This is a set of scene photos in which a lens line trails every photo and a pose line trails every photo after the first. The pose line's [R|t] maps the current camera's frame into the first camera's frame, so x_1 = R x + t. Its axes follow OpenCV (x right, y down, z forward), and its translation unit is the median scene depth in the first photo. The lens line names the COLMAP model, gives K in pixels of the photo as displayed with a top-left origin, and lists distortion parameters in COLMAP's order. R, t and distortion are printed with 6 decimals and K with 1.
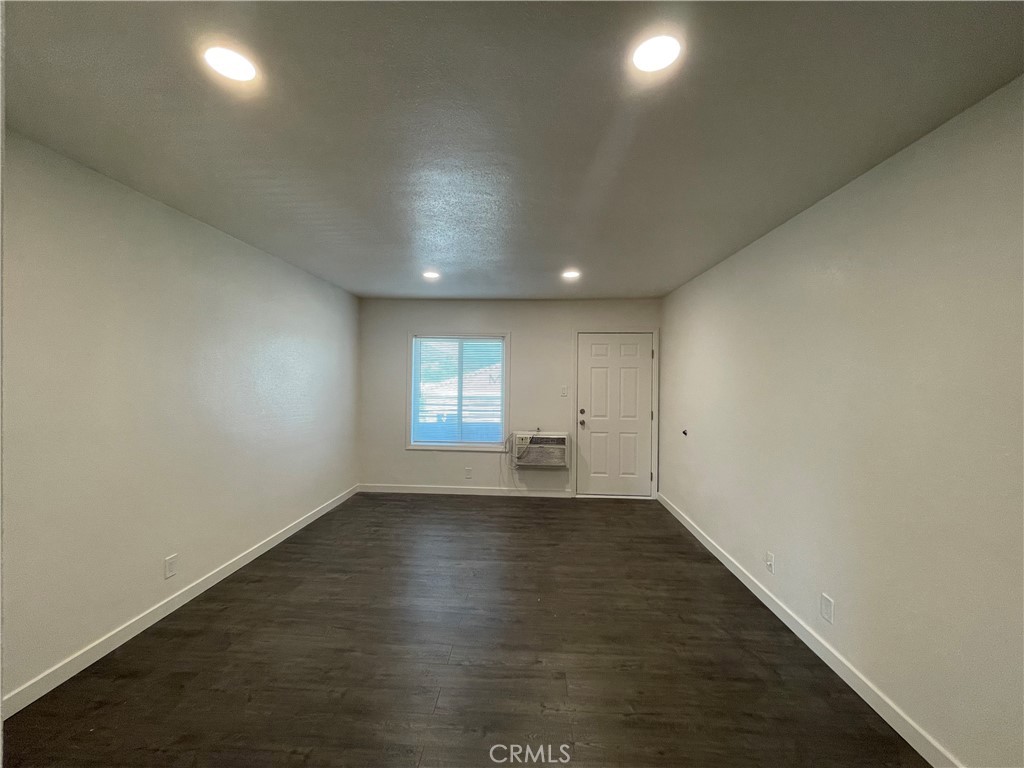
lens RADIAL K [[413.6, 0, 514.3], [0, 413.6, 379.3], [0, 0, 1]] dist [0.000200, -0.000107]
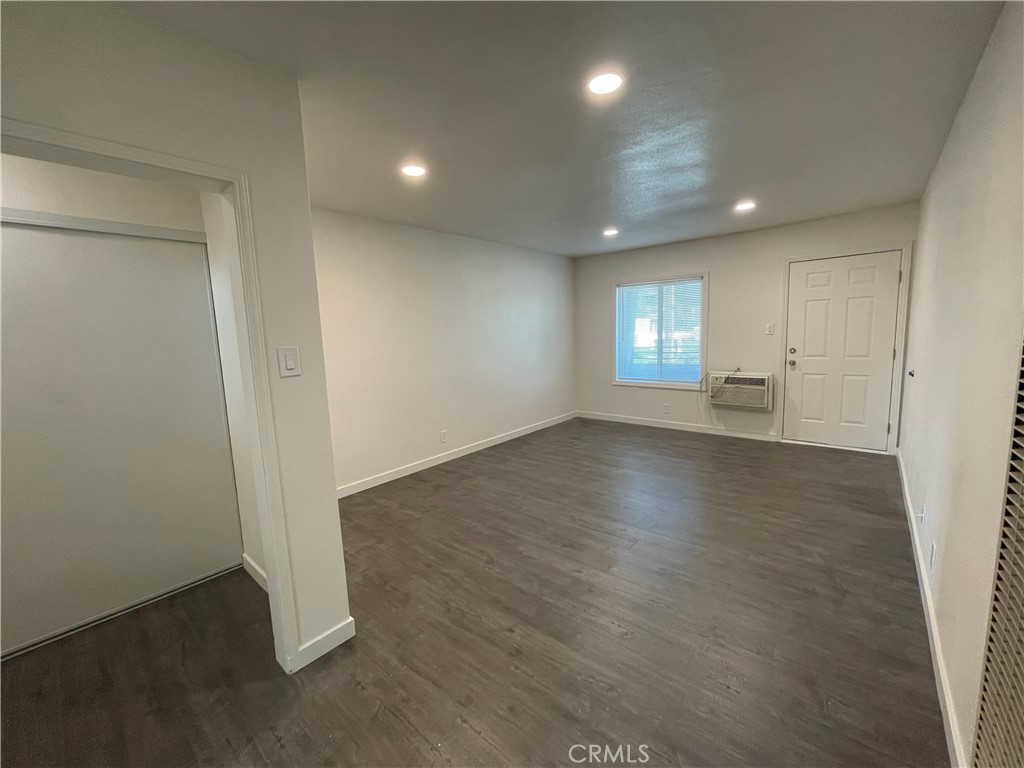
lens RADIAL K [[413.6, 0, 514.3], [0, 413.6, 379.3], [0, 0, 1]] dist [0.000200, -0.000107]
pose [[0.794499, 0.029870, -0.606531, 0.241901], [0.048108, 0.992555, 0.111898, 0.009535], [0.605357, -0.118081, 0.787146, -0.096249]]
